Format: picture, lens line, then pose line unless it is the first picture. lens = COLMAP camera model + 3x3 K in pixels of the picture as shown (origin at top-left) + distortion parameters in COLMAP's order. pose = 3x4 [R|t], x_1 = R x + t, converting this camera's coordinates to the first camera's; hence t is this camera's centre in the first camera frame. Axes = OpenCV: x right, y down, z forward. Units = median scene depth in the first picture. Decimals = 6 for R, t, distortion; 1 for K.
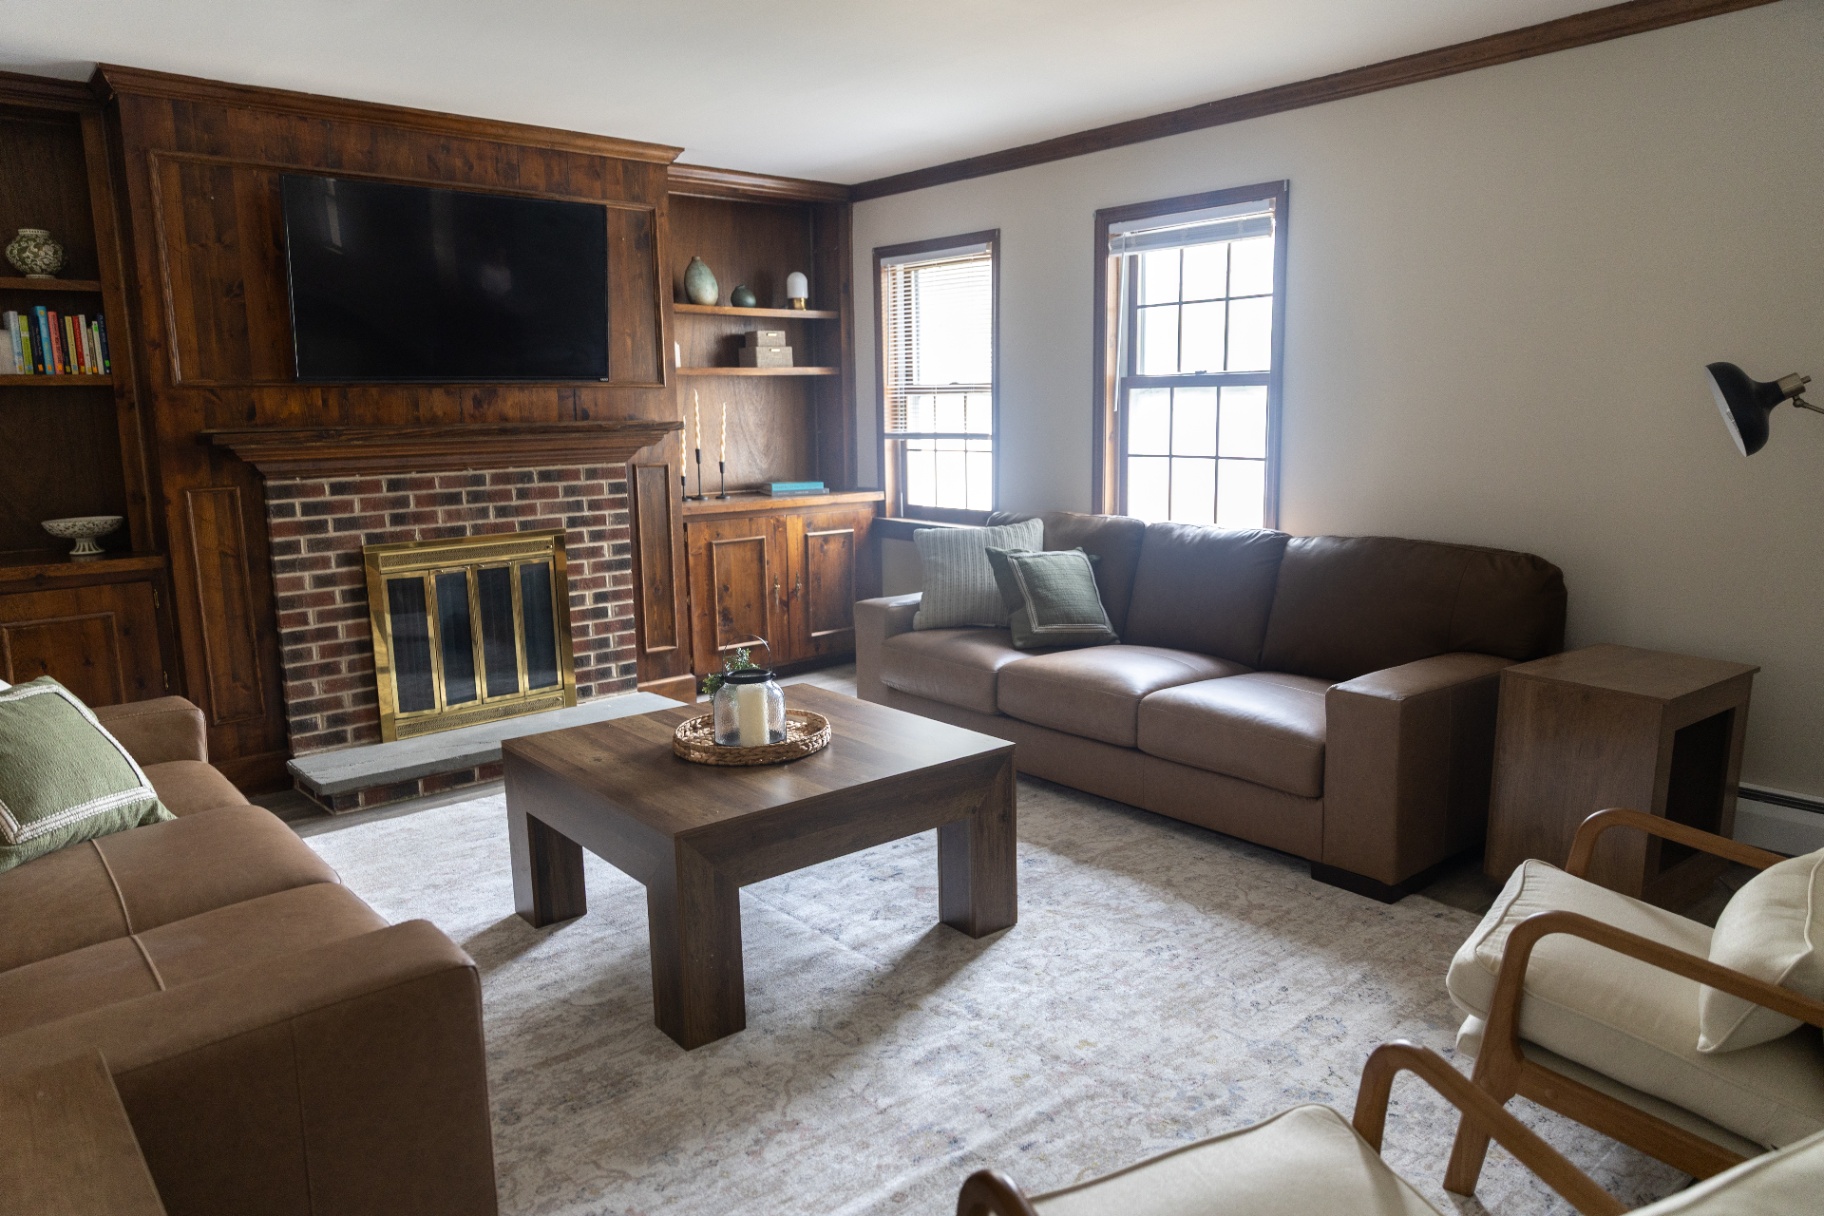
lens RADIAL K [[1221.7, 0, 856.5], [0, 1221.7, 606.6], [0, 0, 1]] dist [0.006612, 0.006953]
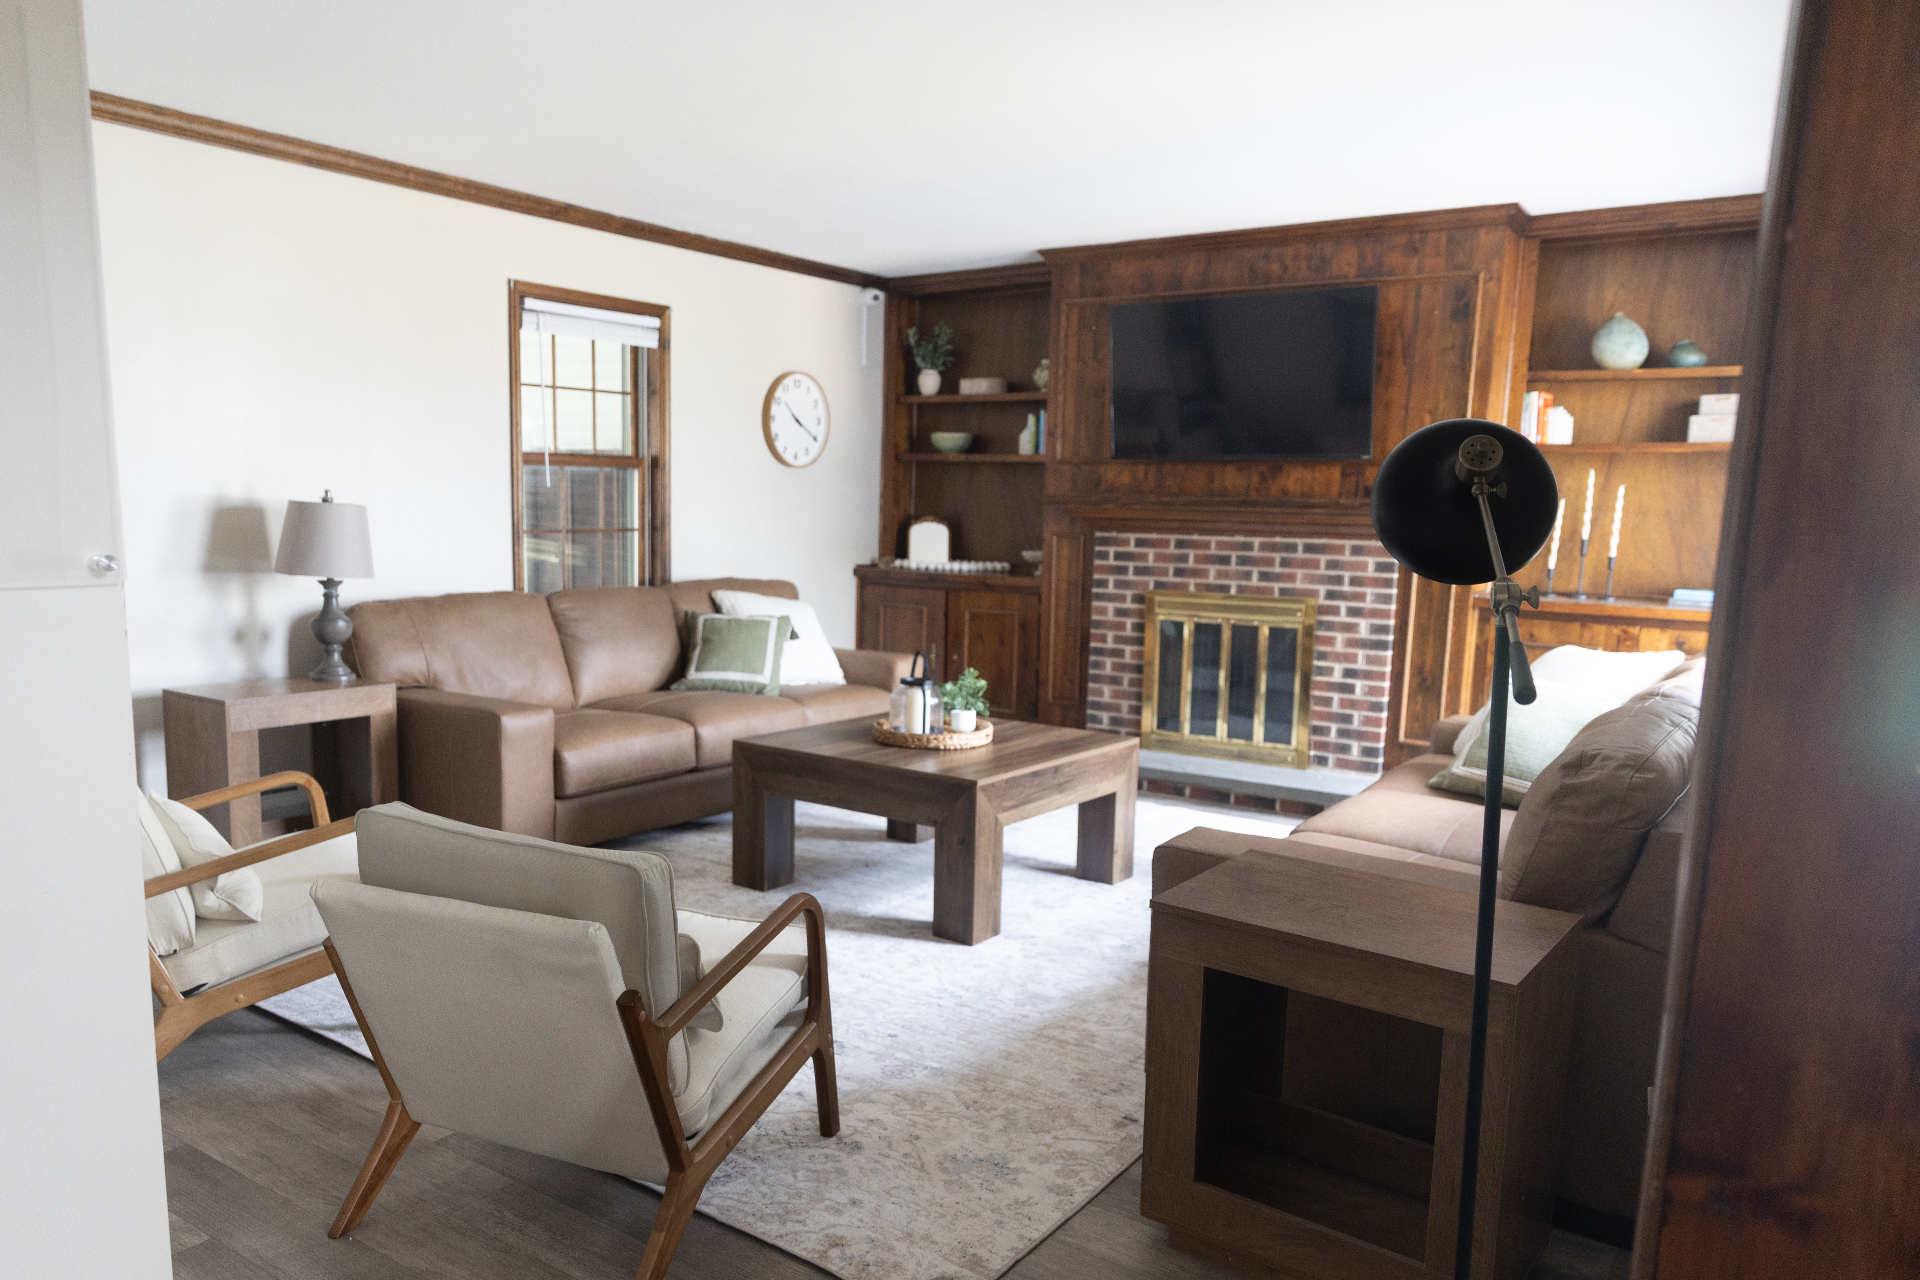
lens RADIAL K [[1312.3, 0, 895.1], [0, 1312.3, 672.7], [0, 0, 1]] dist [0.018461, -0.015741]
pose [[0.254261, 0.155480, -0.954556, 0.801009], [-0.179796, 0.977386, 0.111307, -0.067287], [0.950276, 0.143324, 0.276466, 0.379628]]
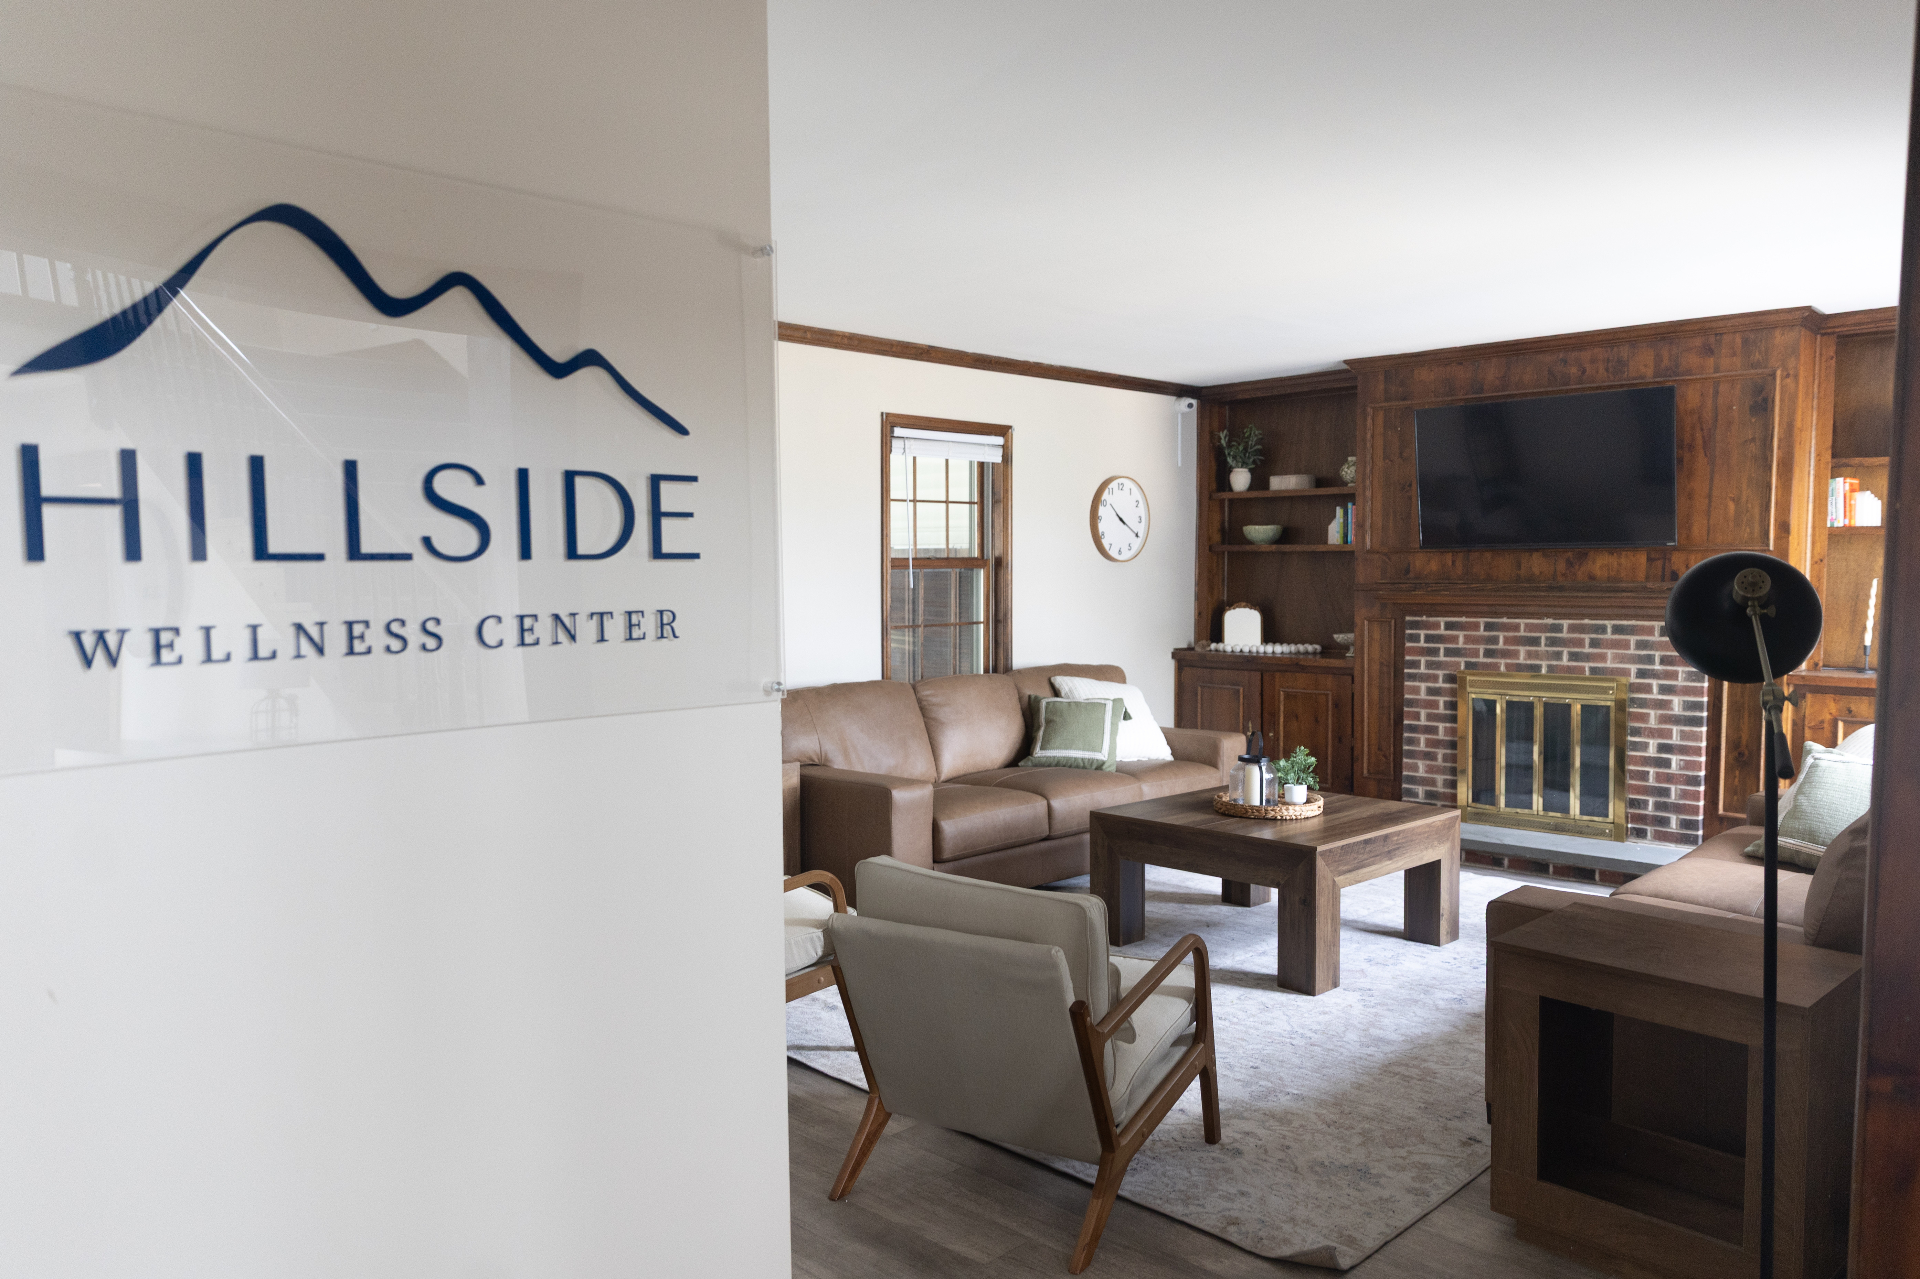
lens RADIAL K [[1312.3, 0, 998.5], [0, 1312.3, 644.4], [0, 0, 1]] dist [0.018461, -0.015741]
pose [[0.121309, 0.077814, -0.989560, 0.917150], [-0.157340, 0.985826, 0.058232, -0.078636], [0.980065, 0.148633, 0.131833, 0.304509]]
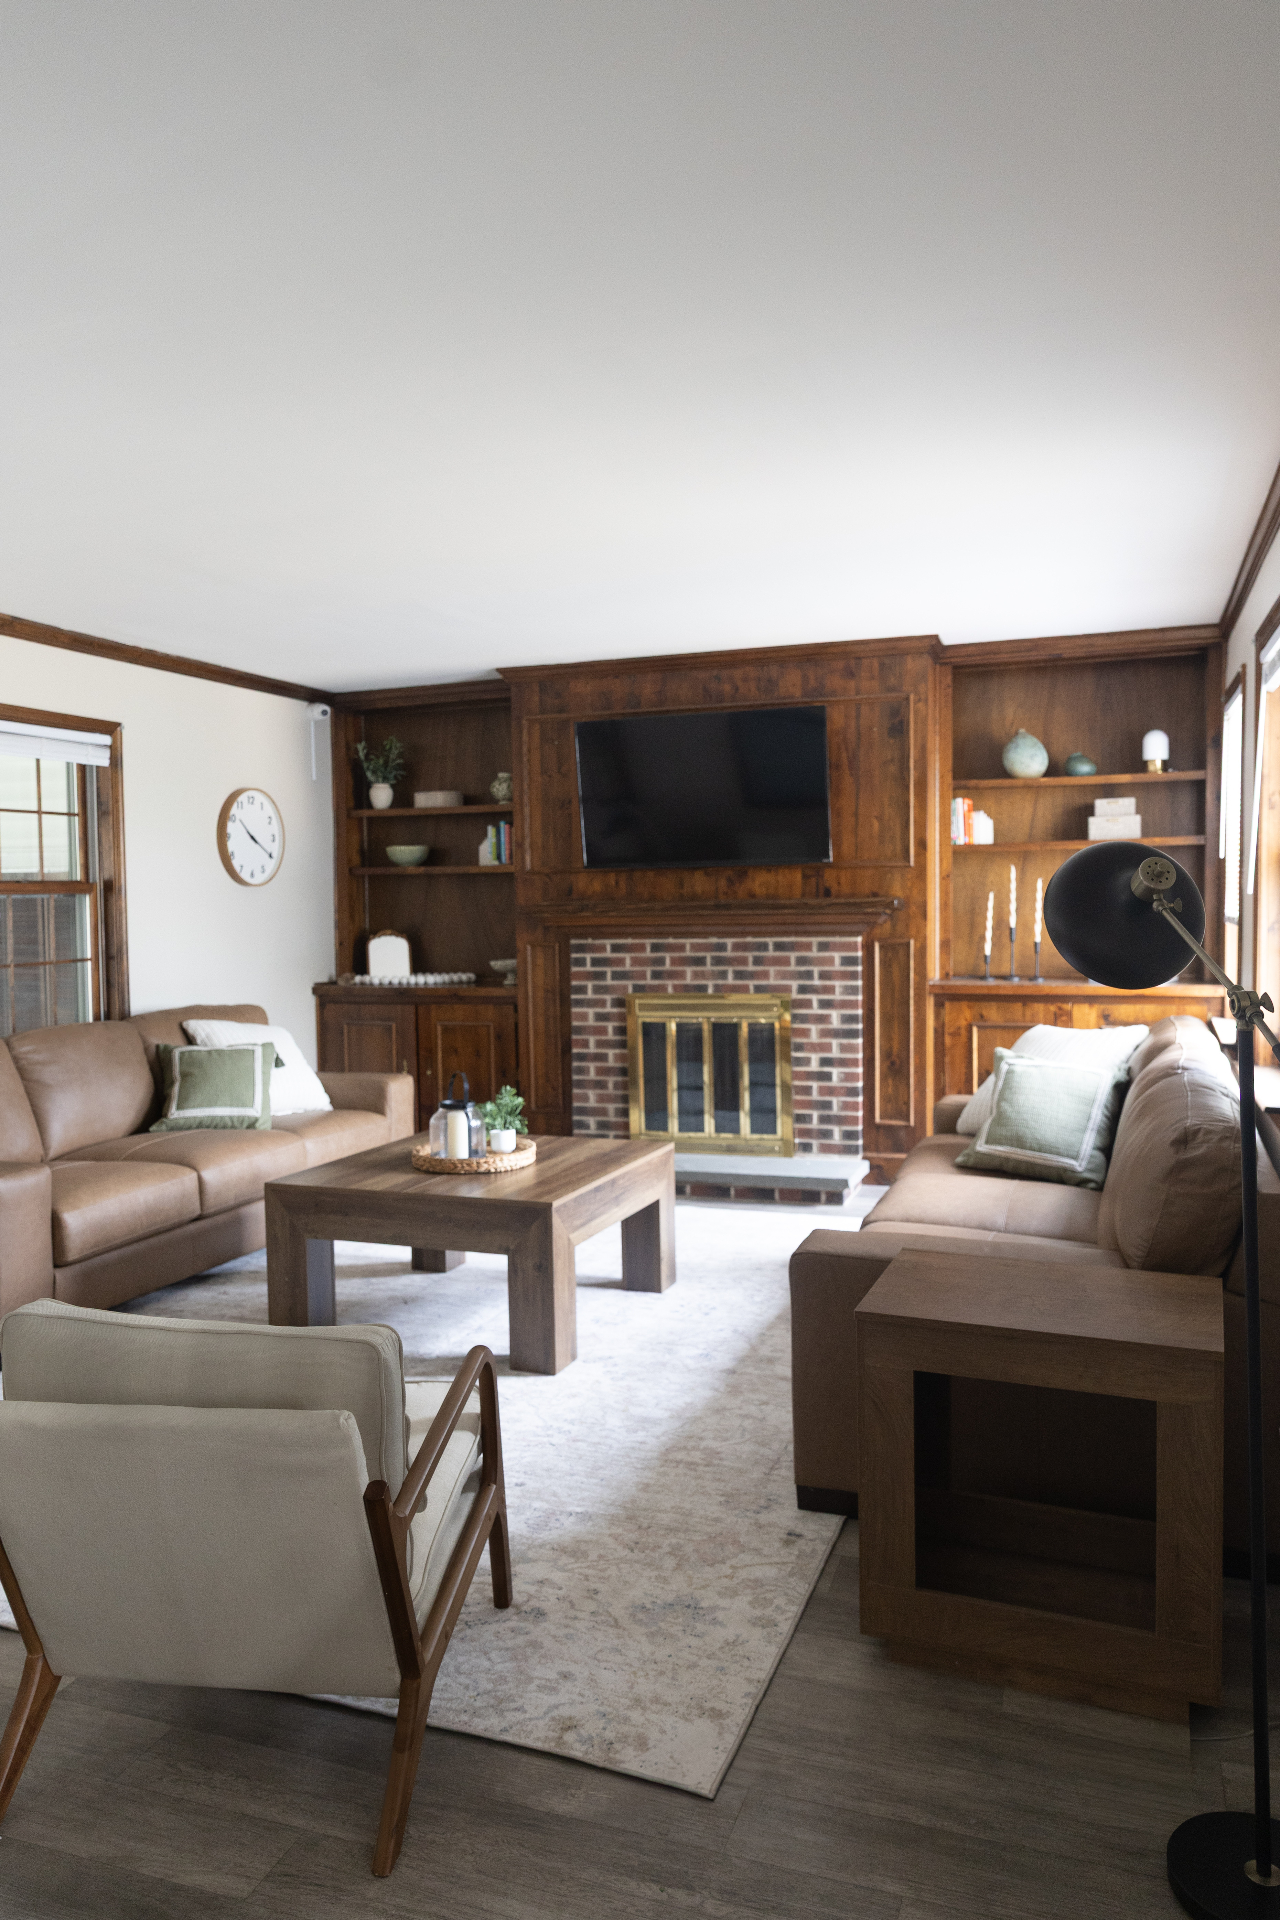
lens RADIAL K [[1312.3, 0, 616.5], [0, 1312.3, 953.3], [0, 0, 1]] dist [0.018461, -0.015741]
pose [[0.502410, 0.049075, -0.863236, 0.752034], [-0.131694, 0.991082, -0.020304, -0.059616], [0.854541, 0.123884, 0.504392, 0.279408]]
